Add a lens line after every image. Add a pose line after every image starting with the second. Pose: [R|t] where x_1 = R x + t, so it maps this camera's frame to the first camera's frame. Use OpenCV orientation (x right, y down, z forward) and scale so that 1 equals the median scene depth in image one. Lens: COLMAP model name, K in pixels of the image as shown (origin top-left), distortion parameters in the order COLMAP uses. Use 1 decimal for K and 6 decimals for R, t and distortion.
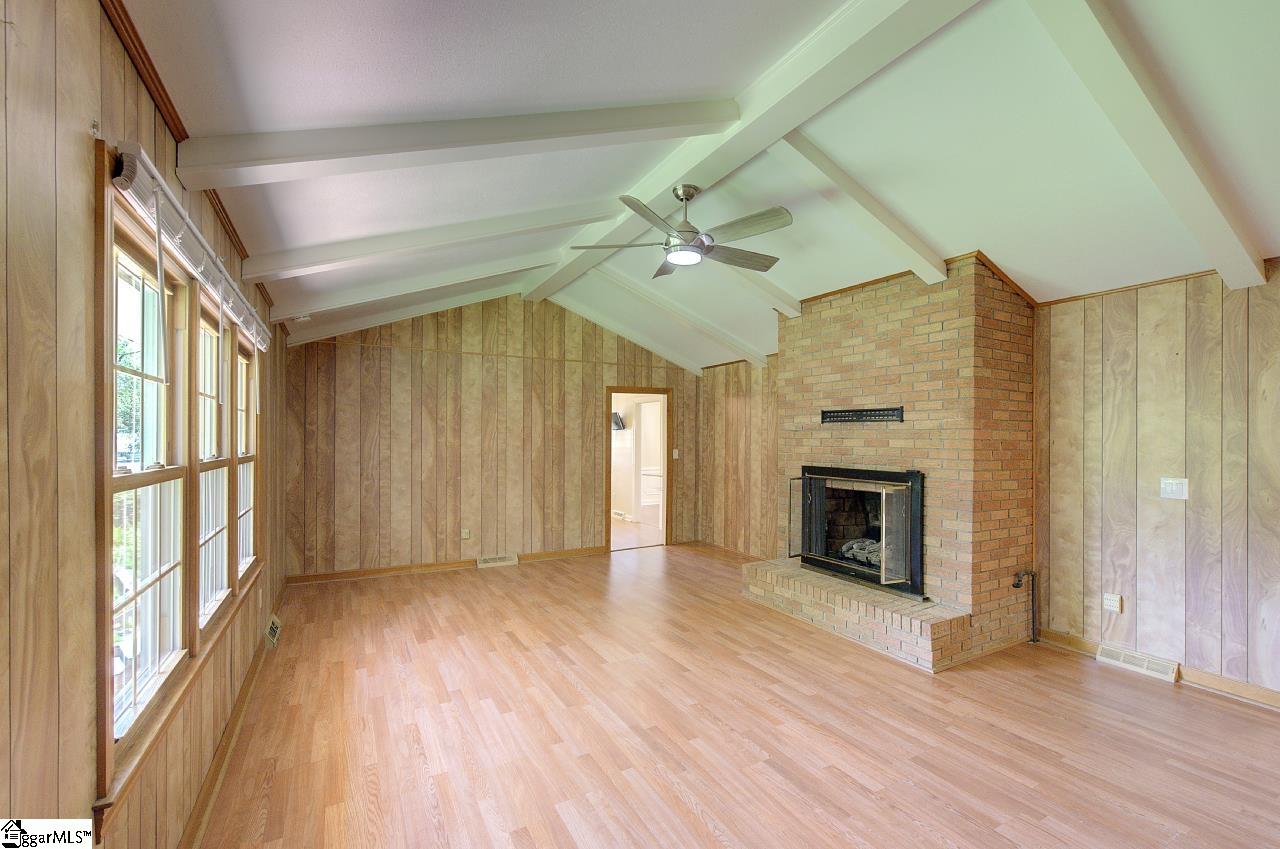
lens RADIAL K [[547.8, 0, 648.4], [0, 547.8, 435.1], [0, 0, 1]] dist [-0.016036, 0.014857]
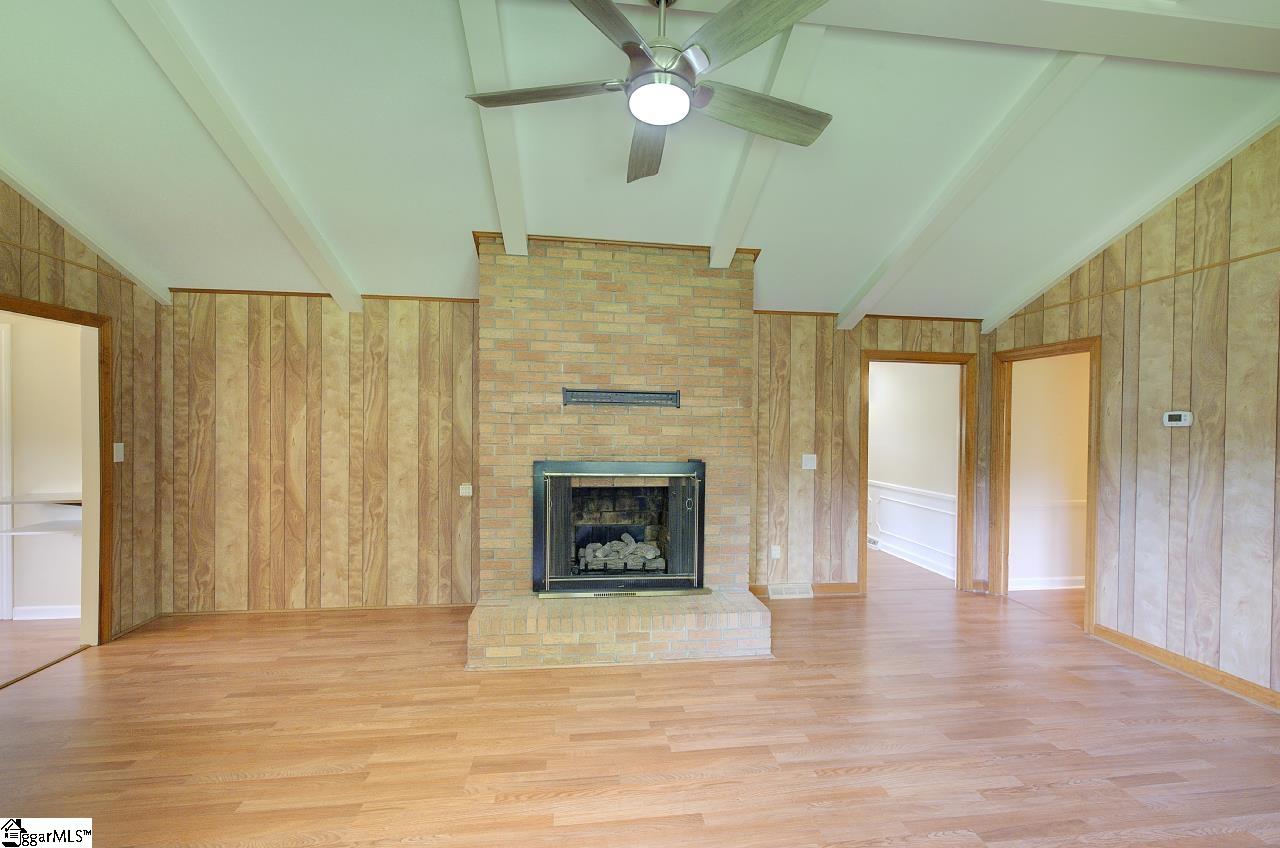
lens RADIAL K [[543.6, 0, 647.8], [0, 543.6, 436.8], [0, 0, 1]] dist [-0.001281, 0.000788]
pose [[0.375034, -0.015366, 0.926884, -0.349016], [-0.013830, 0.999659, 0.022168, 0.004798], [-0.926908, -0.021133, 0.374694, 0.598551]]
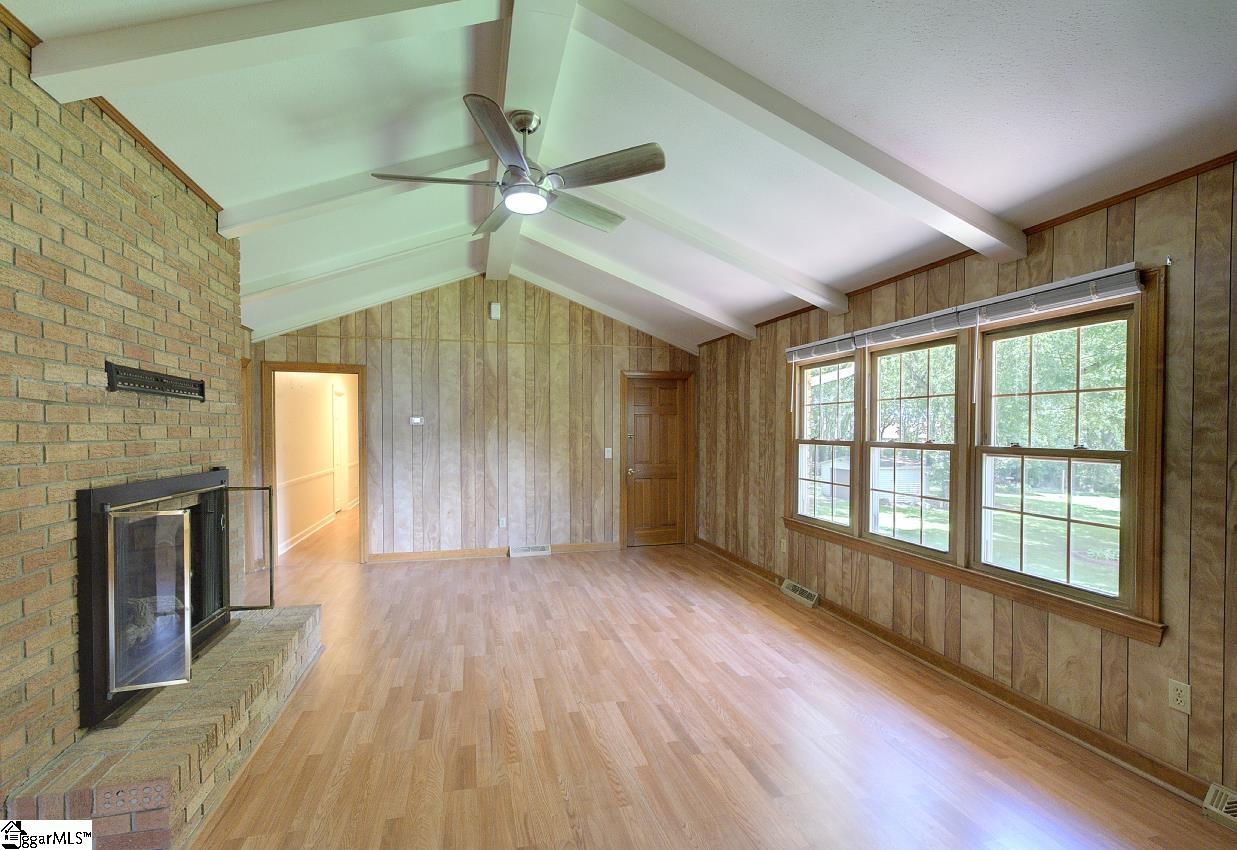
lens RADIAL K [[549.3, 0, 602.1], [0, 549.3, 439.2], [0, 0, 1]] dist [0.000514, 0.000474]
pose [[-0.961523, -0.008224, 0.274602, -0.202297], [-0.004471, 0.999888, 0.014289, 0.010277], [-0.274688, 0.012512, -0.961452, 1.321247]]
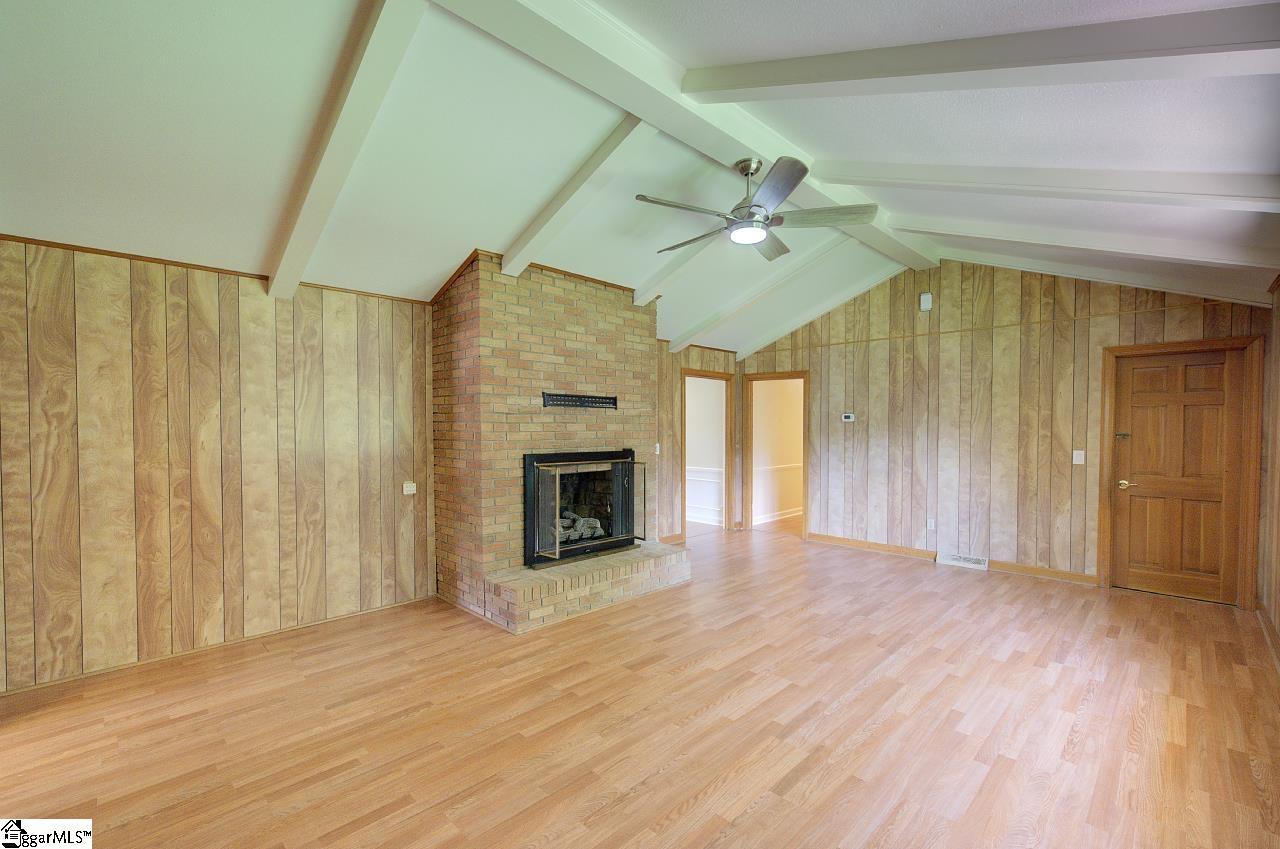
lens RADIAL K [[543.6, 0, 647.8], [0, 543.6, 437.3], [0, 0, 1]] dist [-0.001281, 0.000788]
pose [[-0.273042, -0.027466, 0.961610, -0.611061], [-0.007743, 0.999623, 0.026353, 0.004881], [-0.961971, -0.000250, -0.273152, 1.076605]]
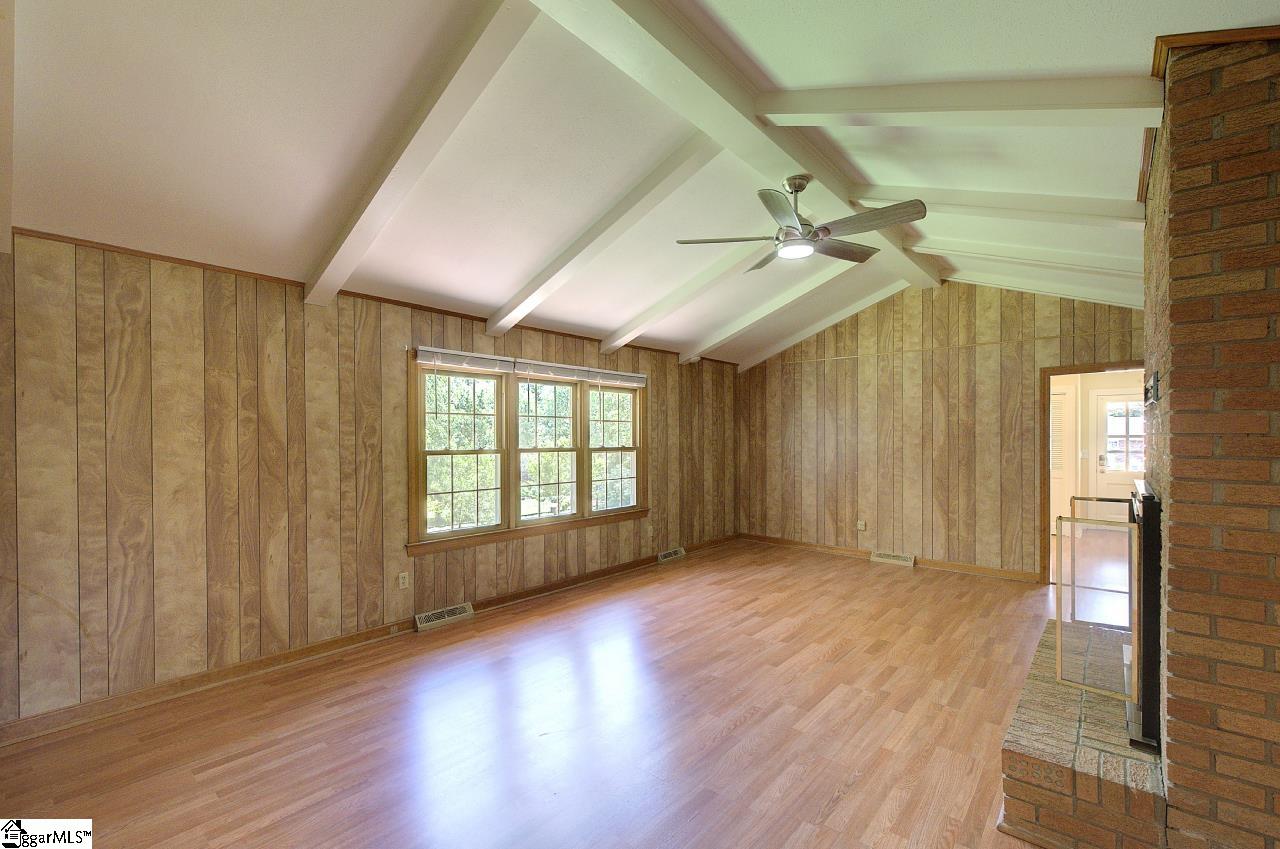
lens RADIAL K [[547.8, 0, 648.4], [0, 547.8, 435.1], [0, 0, 1]] dist [-0.016036, 0.014857]
pose [[0.343324, -0.006295, -0.939196, 0.672637], [0.009253, 0.999952, -0.003320, 0.004598], [0.939171, -0.007550, 0.343366, 0.311856]]
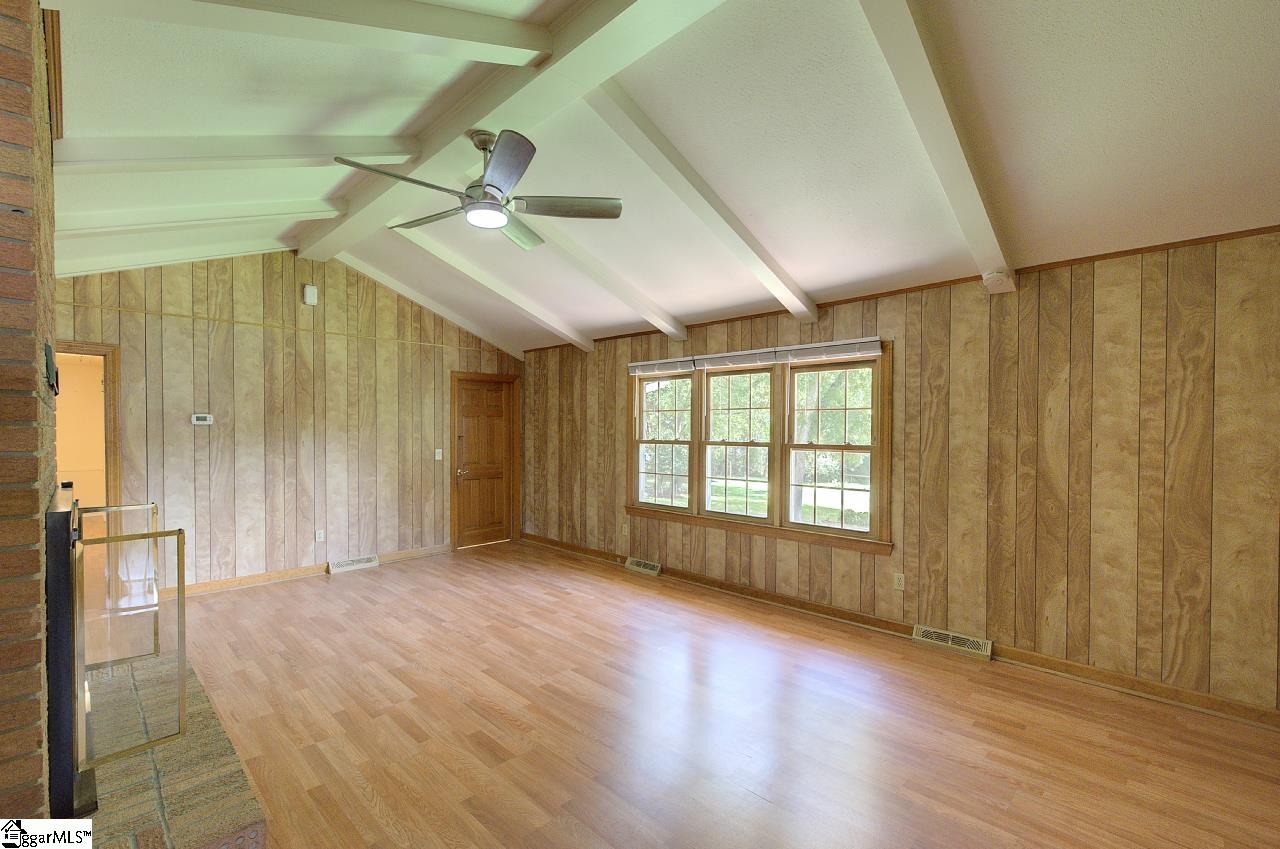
lens RADIAL K [[556.7, 0, 646.1], [0, 556.7, 437.1], [0, 0, 1]] dist [-0.015597, 0.015938]
pose [[-0.959863, -0.002333, -0.280460, 0.052354], [-0.004885, 0.999953, 0.008401, 0.007791], [0.280427, 0.009434, -0.959829, 1.436883]]
